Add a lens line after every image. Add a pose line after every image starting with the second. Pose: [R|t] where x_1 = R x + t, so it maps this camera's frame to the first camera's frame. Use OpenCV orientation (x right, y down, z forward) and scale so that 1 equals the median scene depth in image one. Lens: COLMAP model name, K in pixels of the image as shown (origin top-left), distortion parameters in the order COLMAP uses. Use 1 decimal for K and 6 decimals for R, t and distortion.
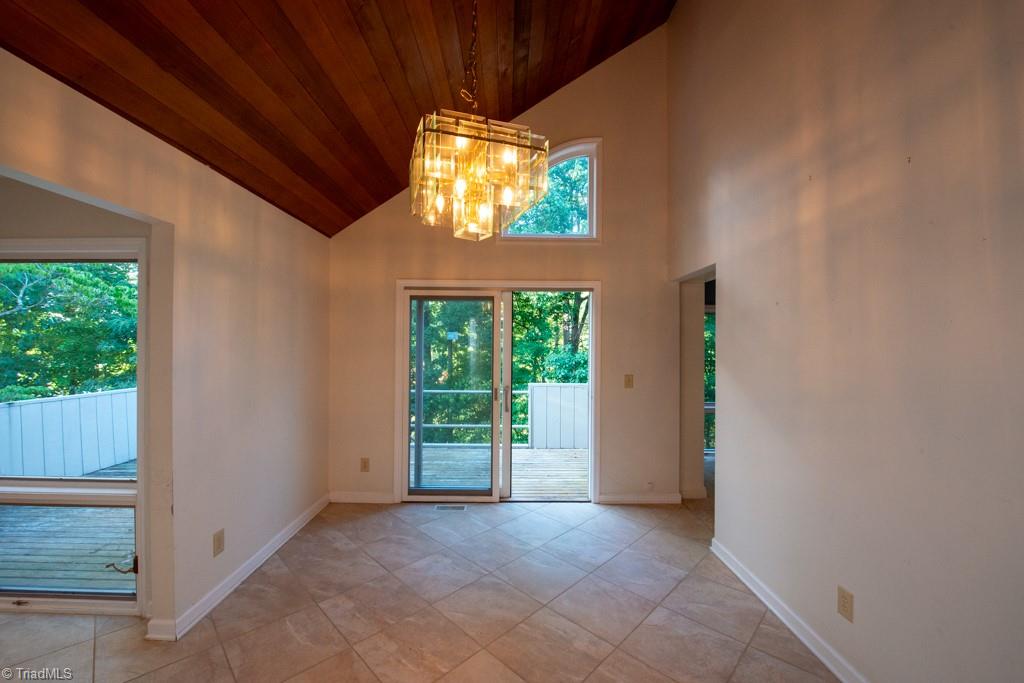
lens RADIAL K [[408.4, 0, 511.3], [0, 408.4, 344.5], [0, 0, 1]] dist [-0.016776, -0.001788]
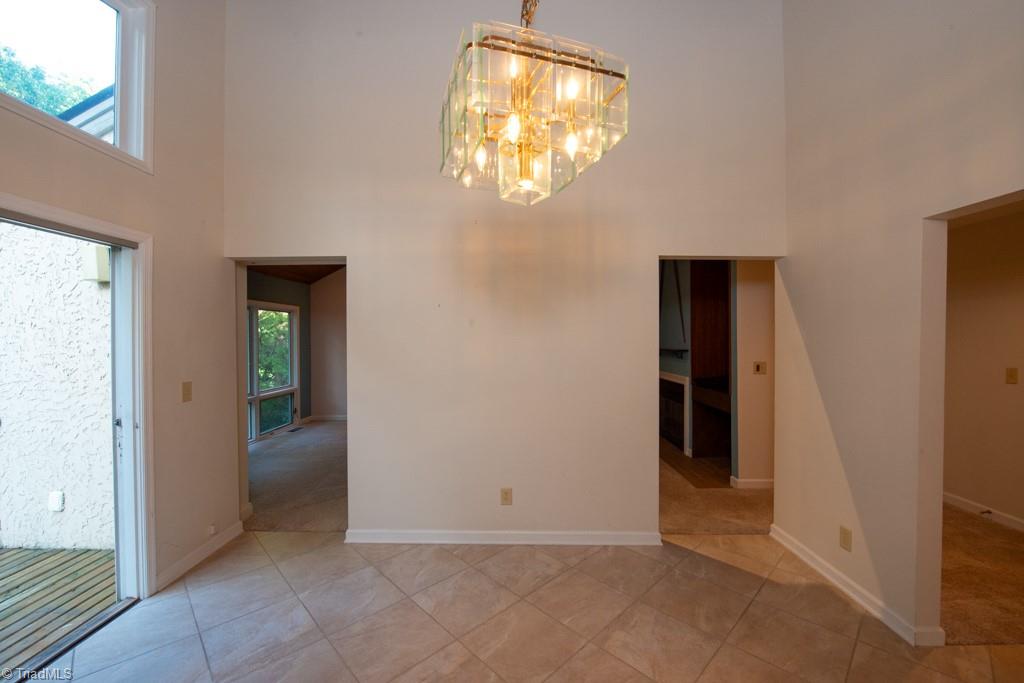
lens RADIAL K [[408.4, 0, 505.9], [0, 408.4, 344.4], [0, 0, 1]] dist [-0.016776, -0.001788]
pose [[0.027196, -0.019007, 0.999449, -0.399794], [0.006141, 0.999804, 0.018847, 0.000504], [-0.999611, 0.005625, 0.027308, 0.470882]]
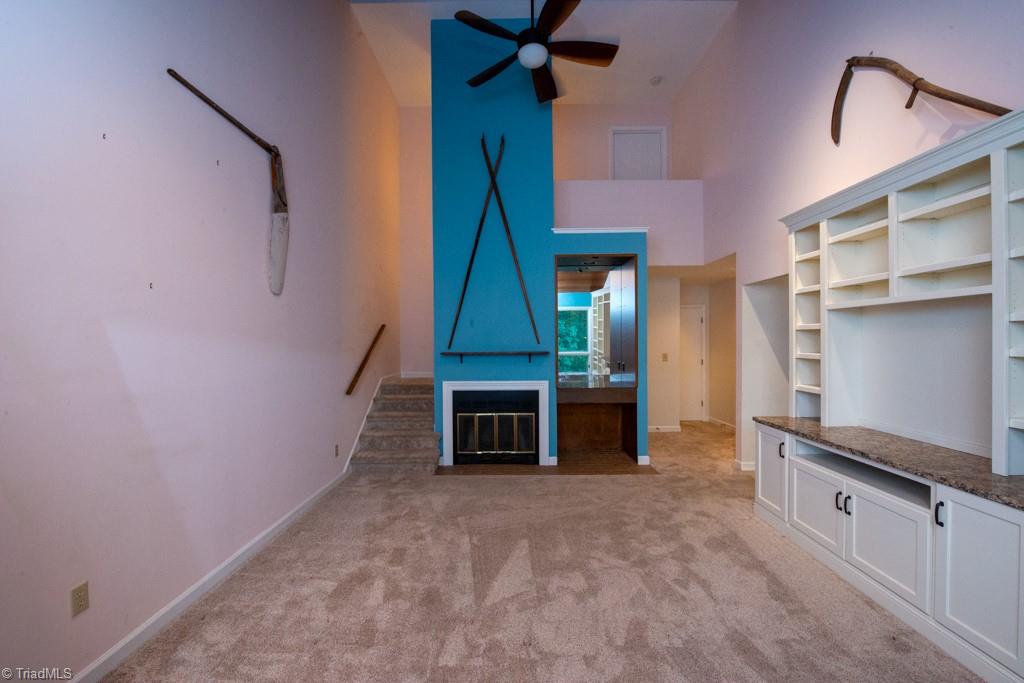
lens RADIAL K [[408.4, 0, 506.5], [0, 408.4, 343.3], [0, 0, 1]] dist [-0.016776, -0.001788]
pose [[-0.999813, 0.003707, 0.019006, 1.149719], [0.003898, 0.999942, 0.010016, 0.009625], [-0.018967, 0.010088, -0.999769, 1.206342]]
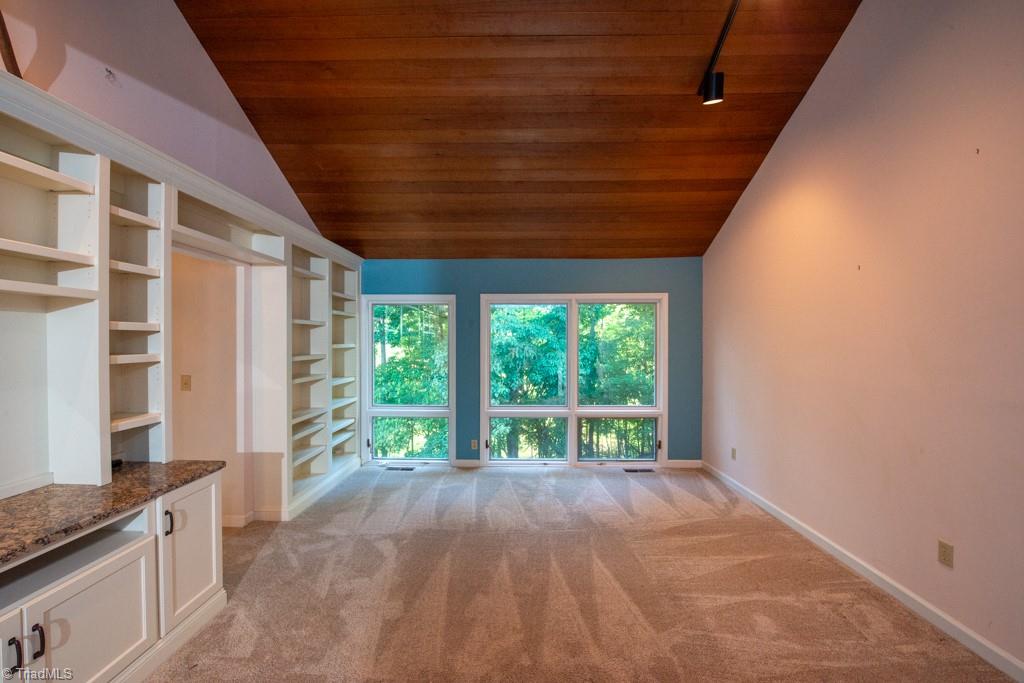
lens RADIAL K [[408.4, 0, 511.3], [0, 408.4, 342.0], [0, 0, 1]] dist [-0.016776, -0.001788]
pose [[0.999735, -0.004722, -0.022526, 1.054373], [0.004747, 0.999988, 0.001058, 0.005860], [0.022521, -0.001165, 0.999746, 0.175159]]
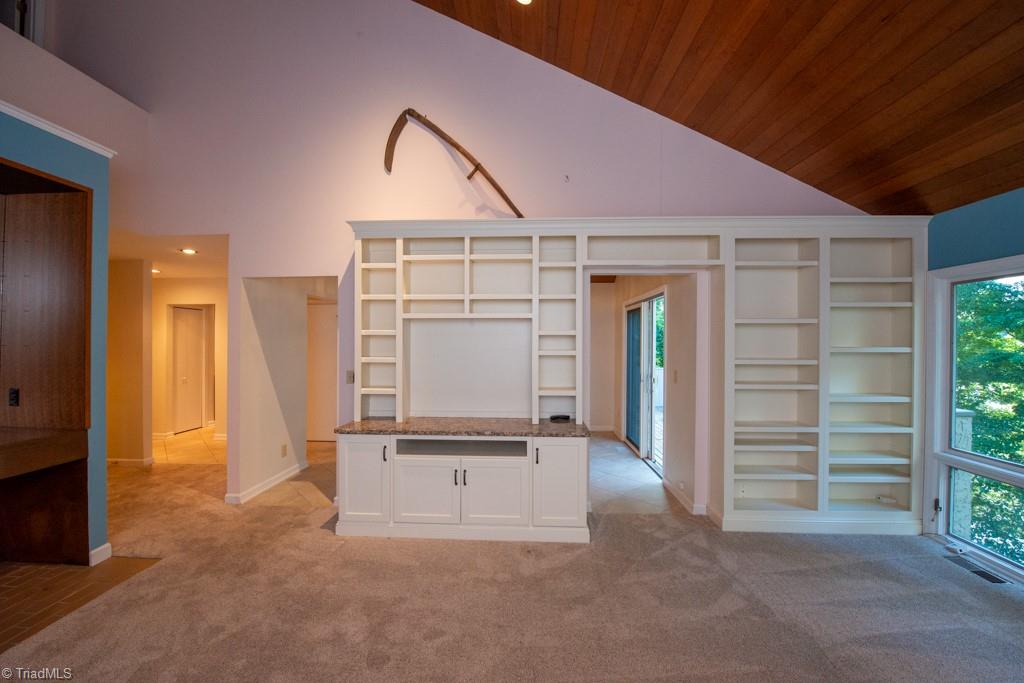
lens RADIAL K [[408.4, 0, 507.9], [0, 408.4, 344.2], [0, 0, 1]] dist [-0.016776, -0.001788]
pose [[-0.052267, -0.001074, -0.998633, 1.432939], [-0.006885, 0.999976, -0.000715, 0.010489], [0.998609, 0.006839, -0.052273, 0.664981]]
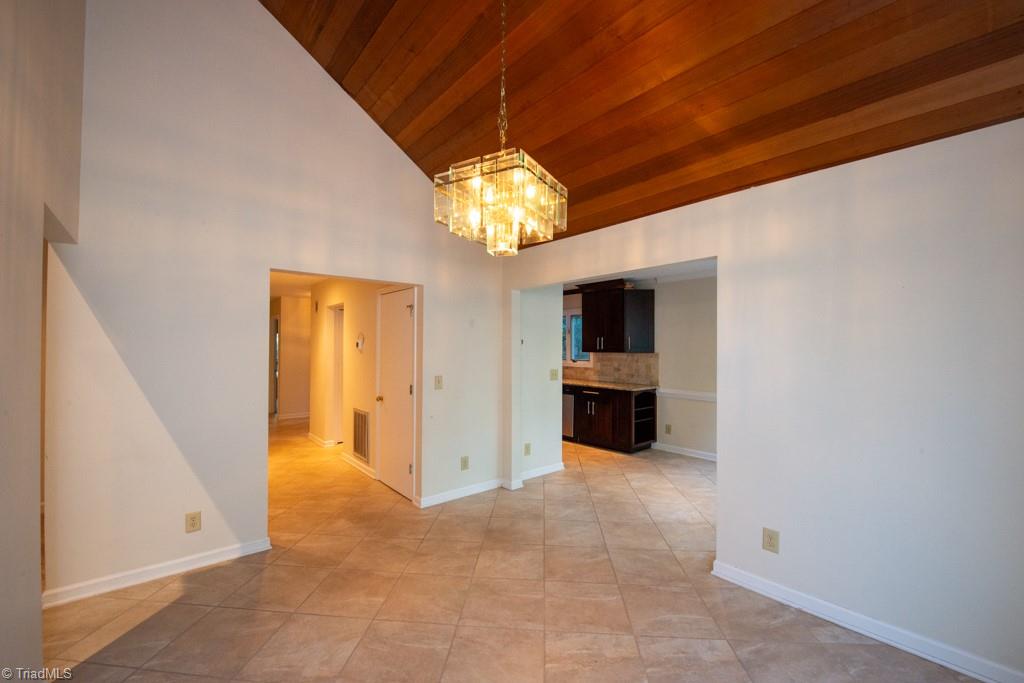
lens RADIAL K [[408.4, 0, 507.1], [0, 408.4, 342.3], [0, 0, 1]] dist [-0.016776, -0.001788]
pose [[-0.769924, -0.013627, -0.637990, 0.294692], [-0.009121, 0.999905, -0.010351, 0.002012], [0.638071, -0.002151, -0.769975, 0.881462]]
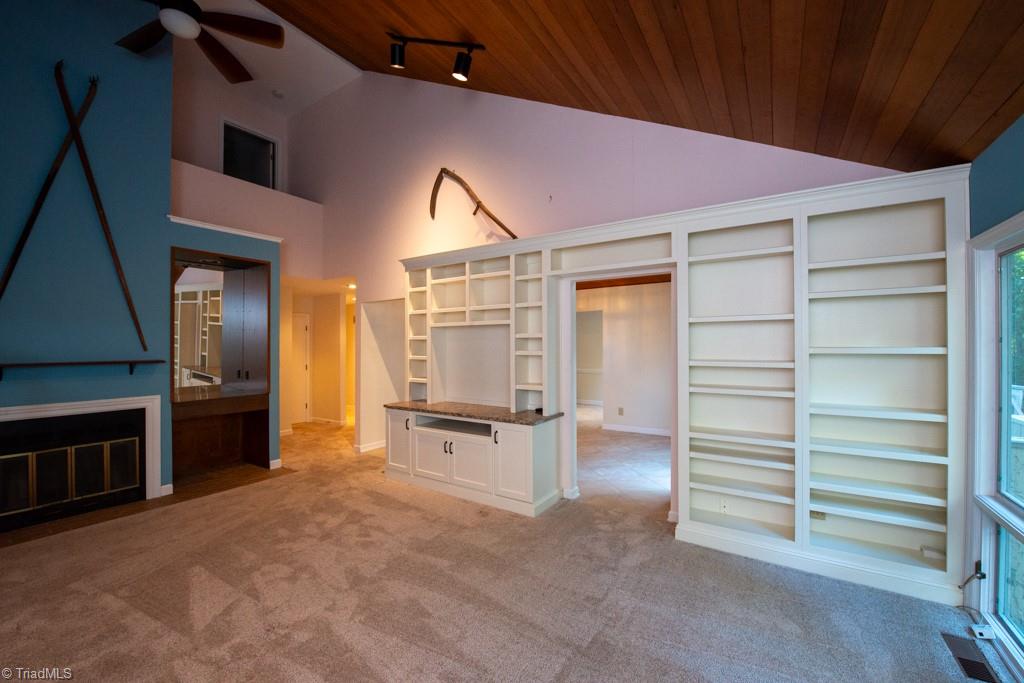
lens RADIAL K [[408.4, 0, 509.6], [0, 408.4, 342.6], [0, 0, 1]] dist [-0.016776, -0.001788]
pose [[-0.554117, -0.007439, -0.832406, 1.427978], [-0.001801, 0.999968, -0.007737, 0.009573], [0.832437, -0.002788, -0.554113, 1.275949]]
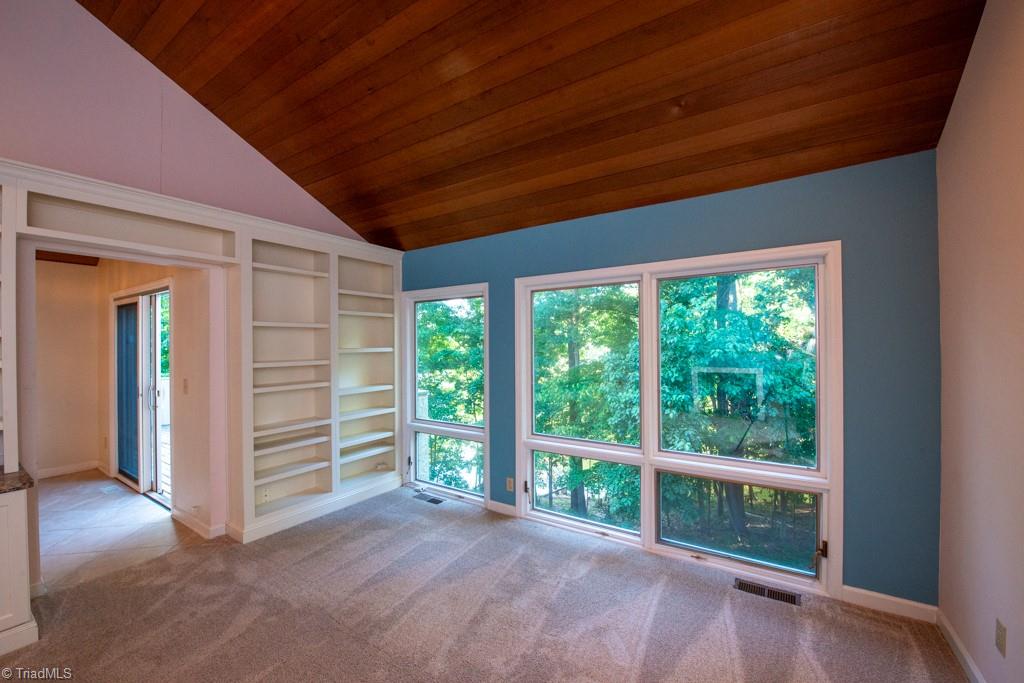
lens RADIAL K [[408.4, 0, 509.3], [0, 408.4, 343.1], [0, 0, 1]] dist [-0.016776, -0.001788]
pose [[0.833010, -0.013339, -0.553097, 1.451801], [0.011241, 0.999911, -0.007184, 0.009840], [0.553144, -0.000233, 0.833086, 0.698050]]
